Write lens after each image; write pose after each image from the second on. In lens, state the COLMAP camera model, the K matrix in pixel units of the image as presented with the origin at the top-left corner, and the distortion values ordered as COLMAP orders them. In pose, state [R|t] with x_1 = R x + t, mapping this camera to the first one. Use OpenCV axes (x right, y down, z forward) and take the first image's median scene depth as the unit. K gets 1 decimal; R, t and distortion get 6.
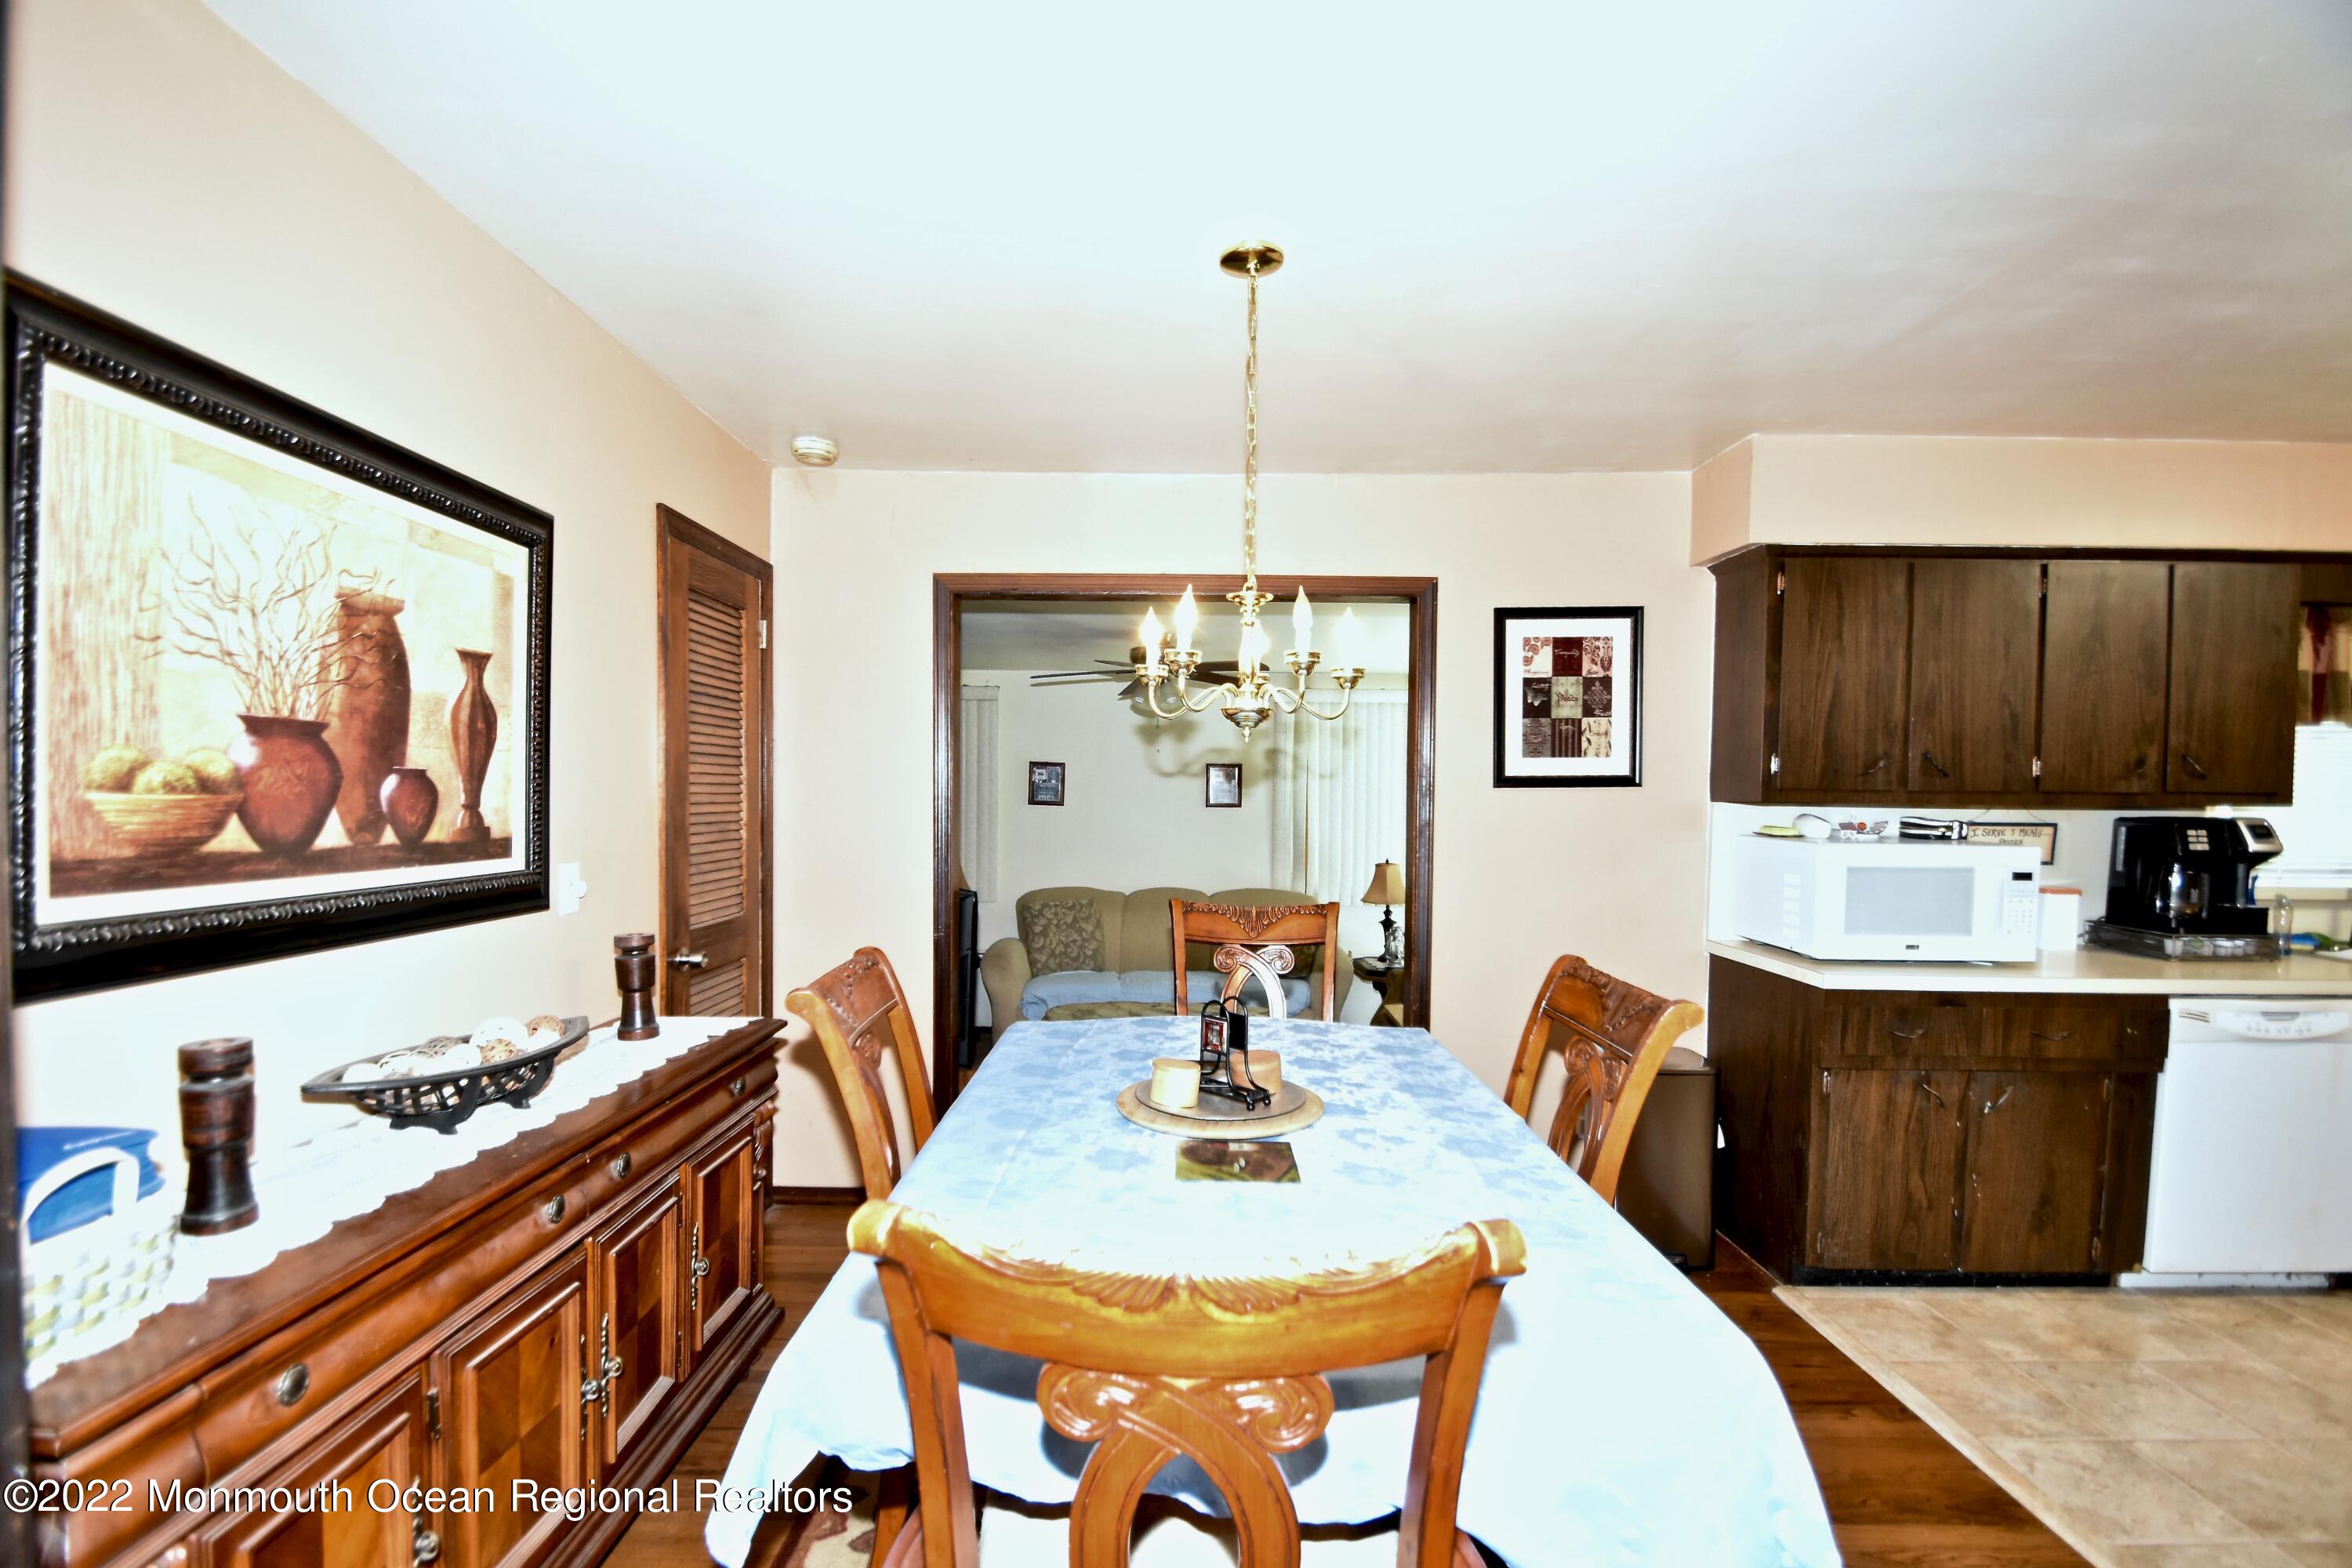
lens RADIAL K [[1084.7, 0, 1173.4], [0, 1084.7, 825.3], [0, 0, 1]] dist [0.011172, -0.000240]
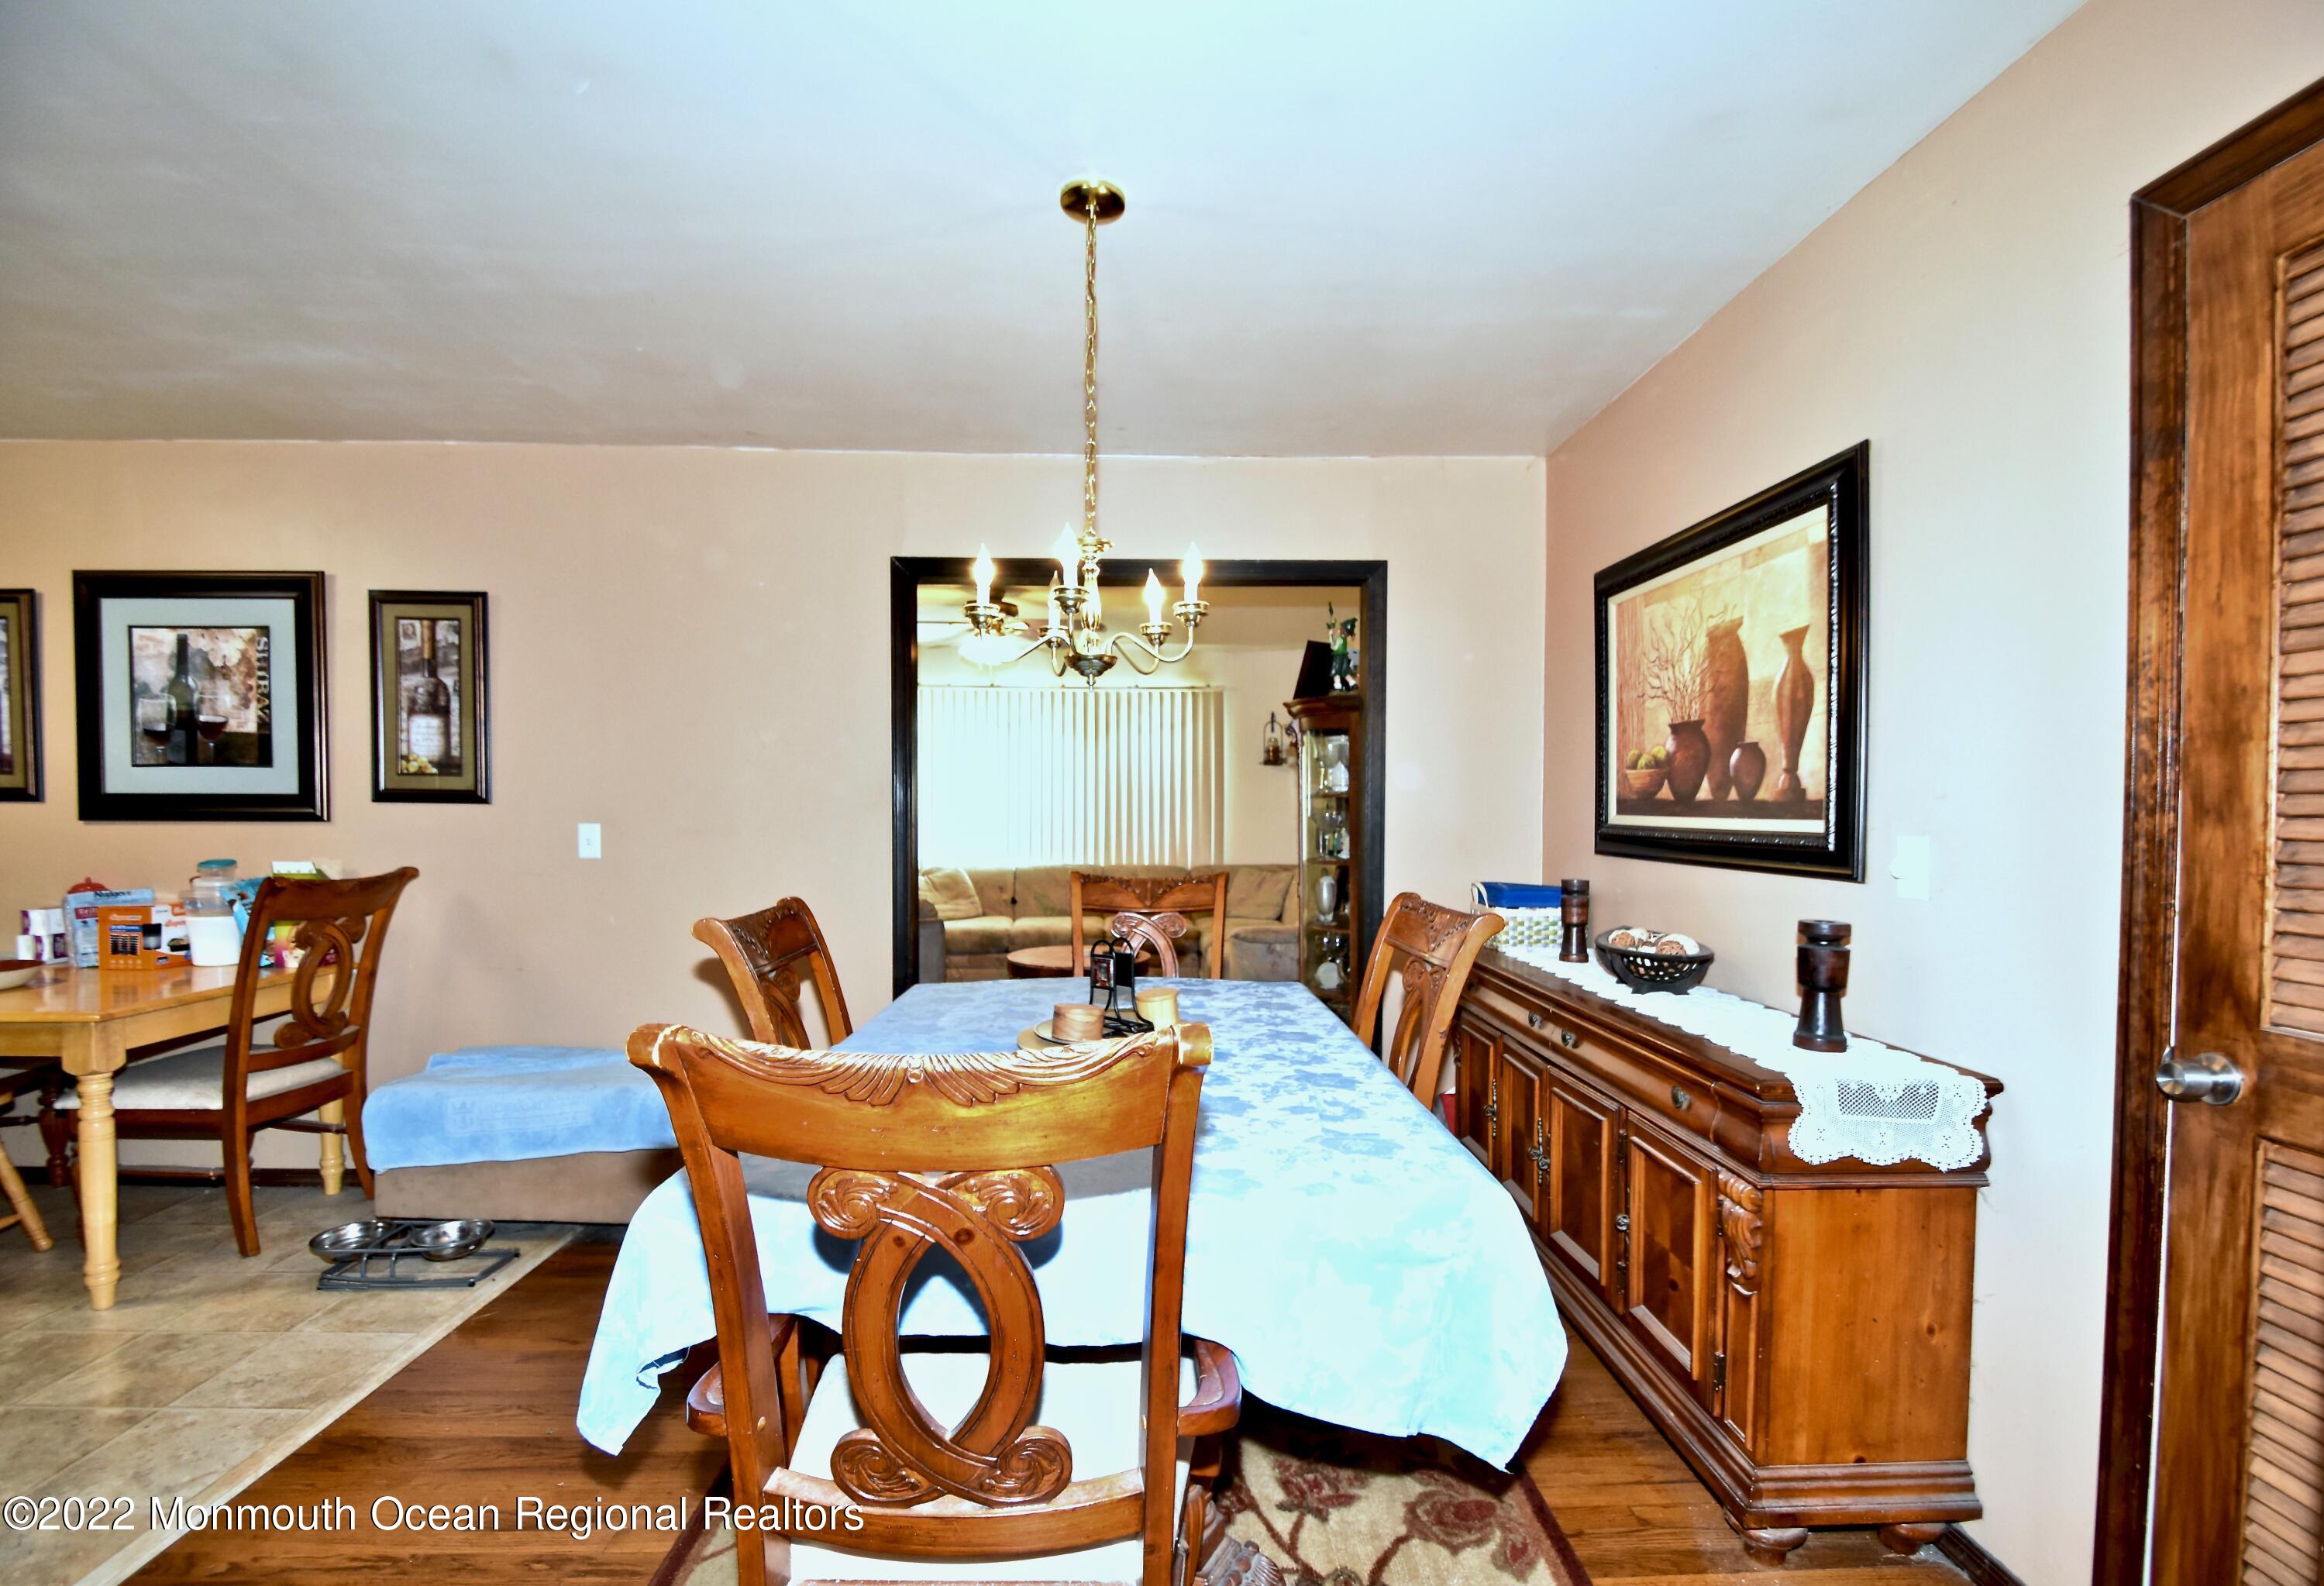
lens RADIAL K [[1081.3, 0, 1157.9], [0, 1081.3, 838.2], [0, 0, 1]] dist [-0.018856, -0.000495]
pose [[-0.999713, -0.007944, -0.022597, 0.017240], [-0.009191, 0.998408, 0.055649, -0.001857], [0.022119, 0.055841, -0.998195, 1.319430]]
